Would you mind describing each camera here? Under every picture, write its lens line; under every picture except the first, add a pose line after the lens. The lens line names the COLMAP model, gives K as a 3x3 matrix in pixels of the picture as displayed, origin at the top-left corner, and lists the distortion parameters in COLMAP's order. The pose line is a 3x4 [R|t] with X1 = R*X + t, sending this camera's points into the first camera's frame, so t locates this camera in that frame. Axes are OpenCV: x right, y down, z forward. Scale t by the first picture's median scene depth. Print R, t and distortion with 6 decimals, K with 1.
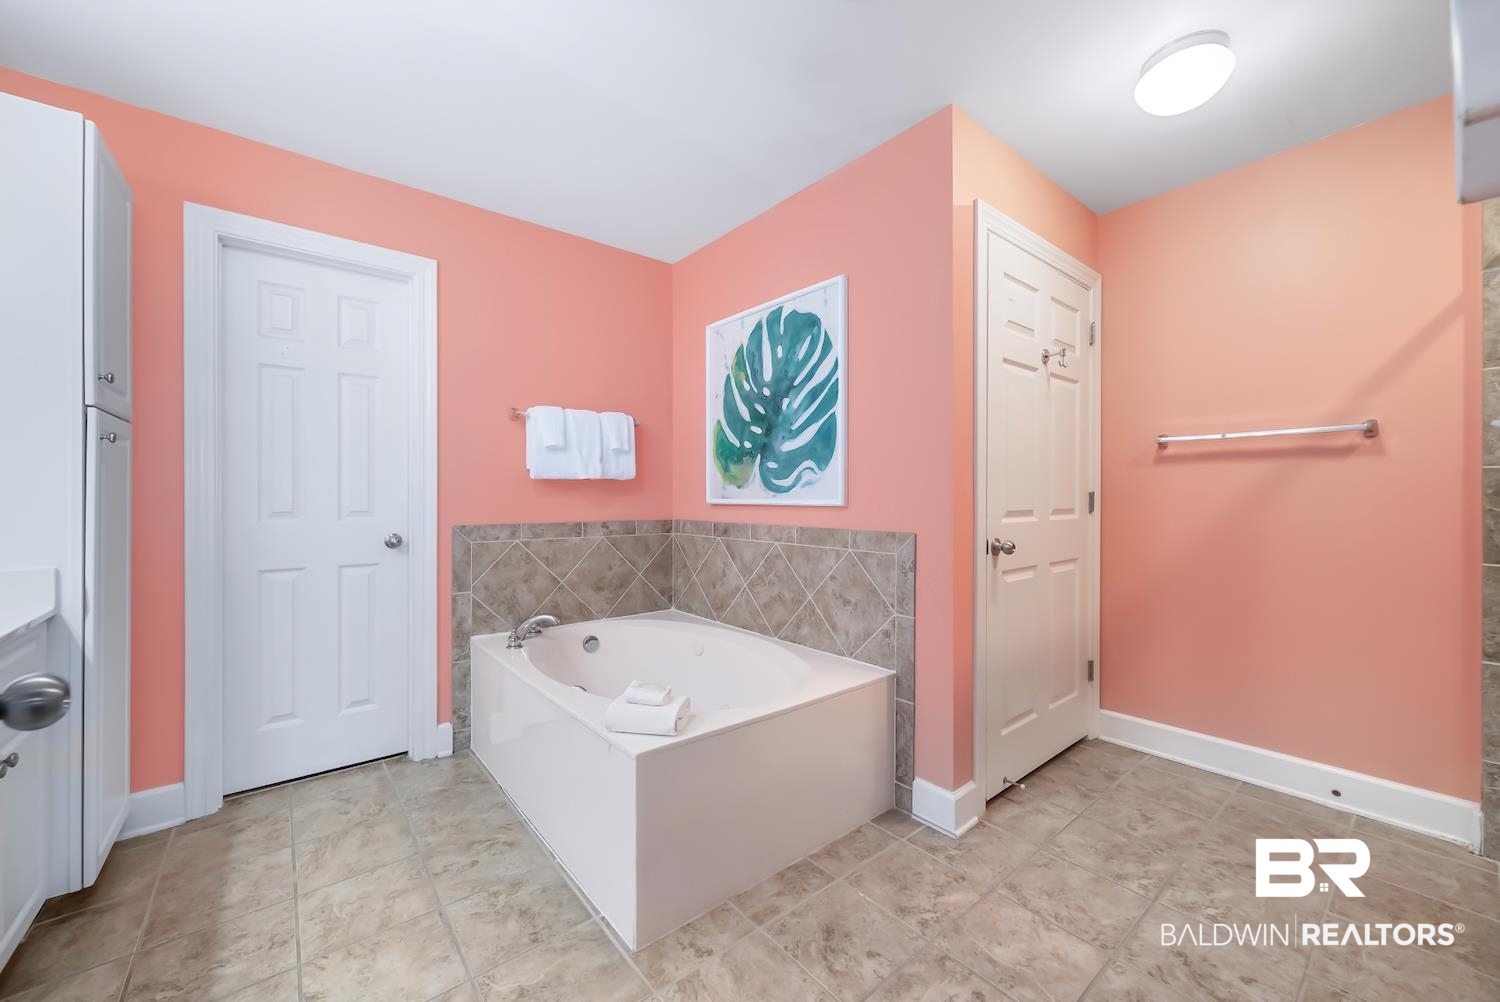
lens RADIAL K [[578.3, 0, 749.5], [0, 578.3, 500.5], [0, 0, 1]] dist [-0.005944, 0.001745]
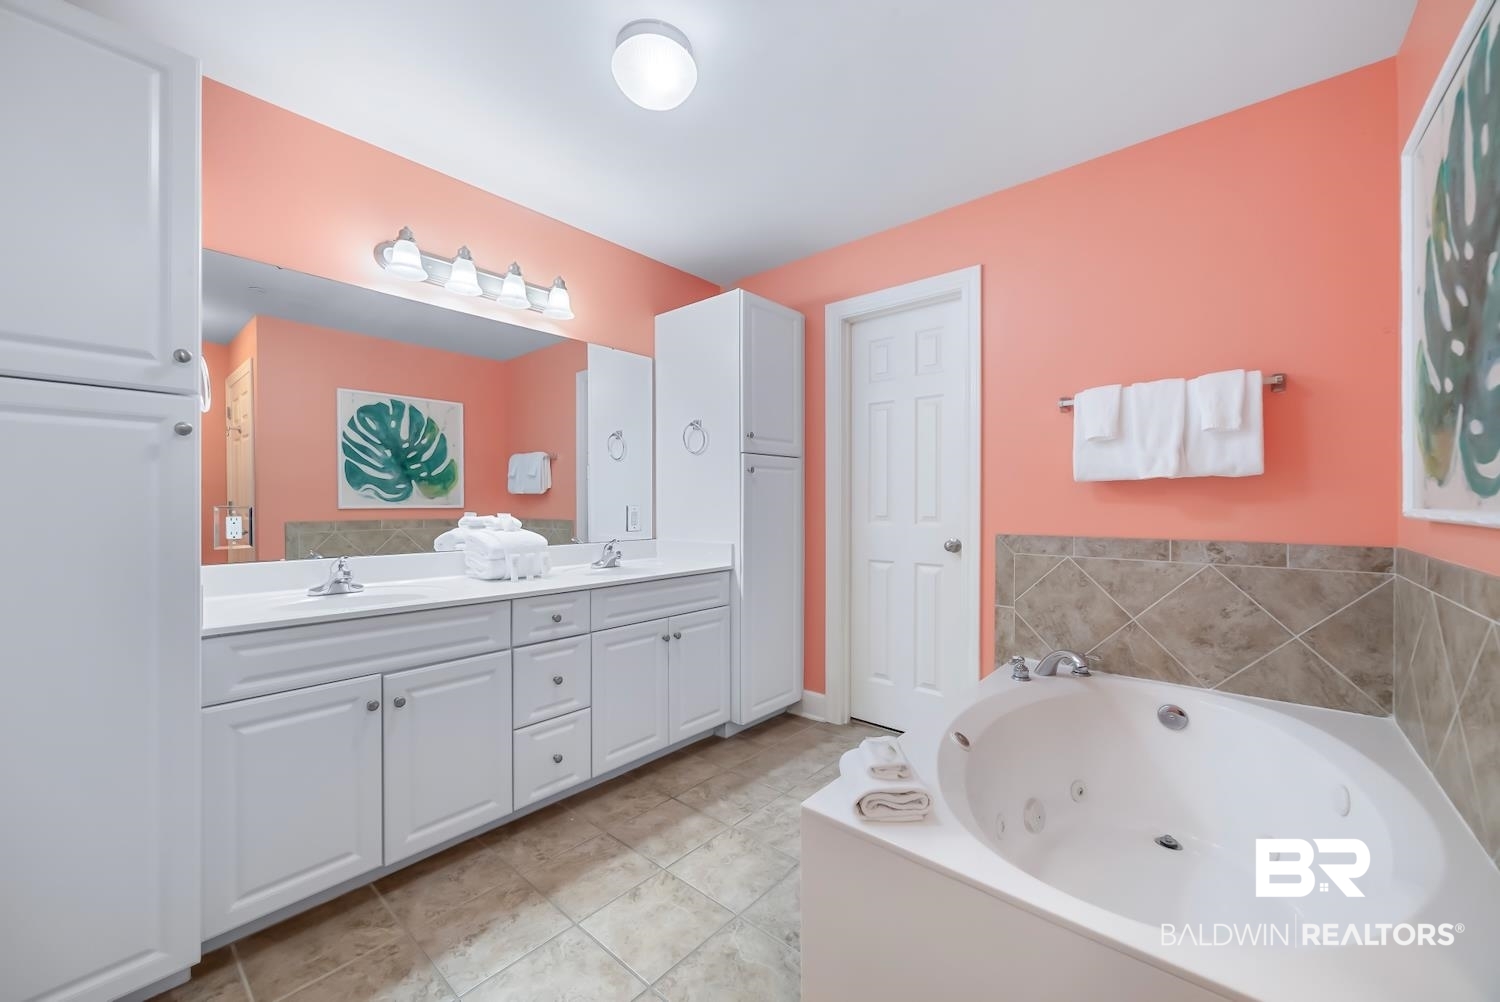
lens RADIAL K [[578.3, 0, 750.5], [0, 578.3, 504.3], [0, 0, 1]] dist [-0.005944, 0.001745]
pose [[0.161371, 0.003627, -0.986887, 0.346924], [-0.003053, 0.999990, 0.003176, -0.006991], [0.986889, 0.002500, 0.161380, 0.424064]]
